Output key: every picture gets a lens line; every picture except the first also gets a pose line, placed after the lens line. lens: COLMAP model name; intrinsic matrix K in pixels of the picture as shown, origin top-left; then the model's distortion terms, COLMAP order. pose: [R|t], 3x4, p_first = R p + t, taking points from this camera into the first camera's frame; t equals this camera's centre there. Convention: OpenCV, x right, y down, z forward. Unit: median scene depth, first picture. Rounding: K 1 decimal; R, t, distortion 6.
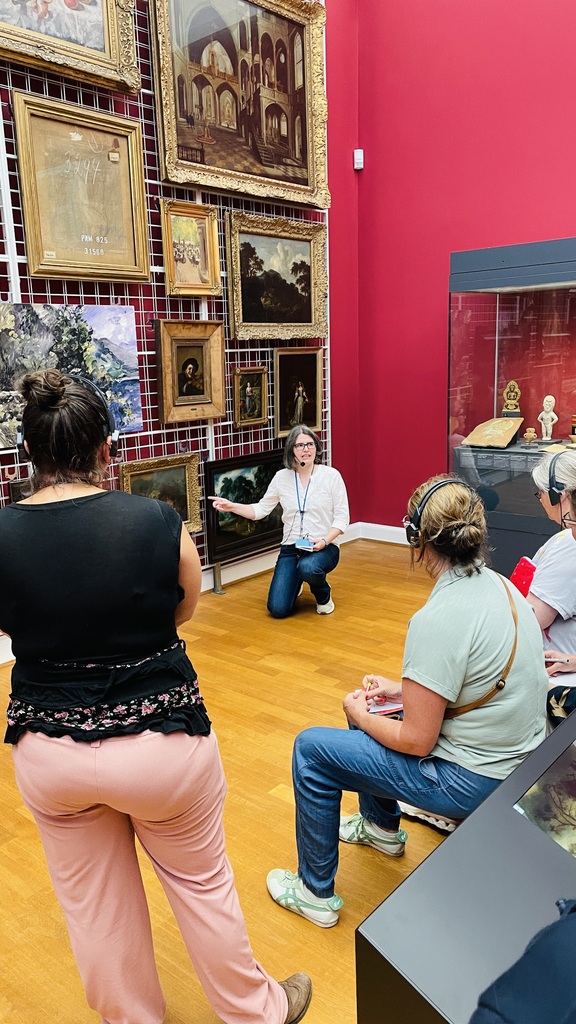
lens RADIAL K [[771.1, 0, 268.1], [0, 771.1, 528.5], [0, 0, 1]] dist [-0.025538, -0.004477]
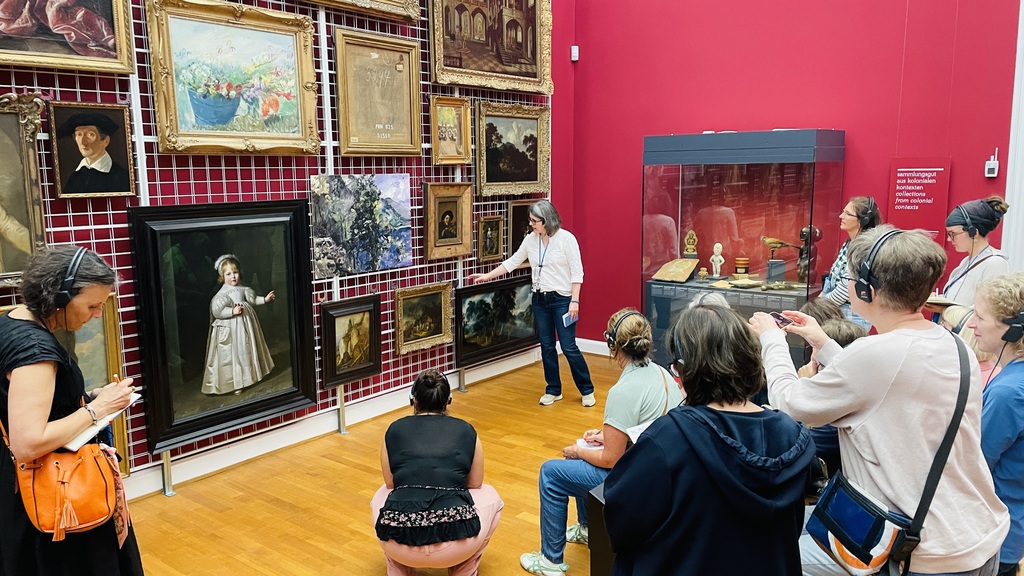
lens RADIAL K [[771.1, 0, 510.9], [0, 771.1, 288.6], [0, 0, 1]] dist [-0.025538, -0.004477]
pose [[0.998790, 0.017566, 0.045939, -0.053958], [-0.014226, 0.997300, -0.072041, 0.005780], [-0.047080, 0.071300, 0.996343, -0.328035]]
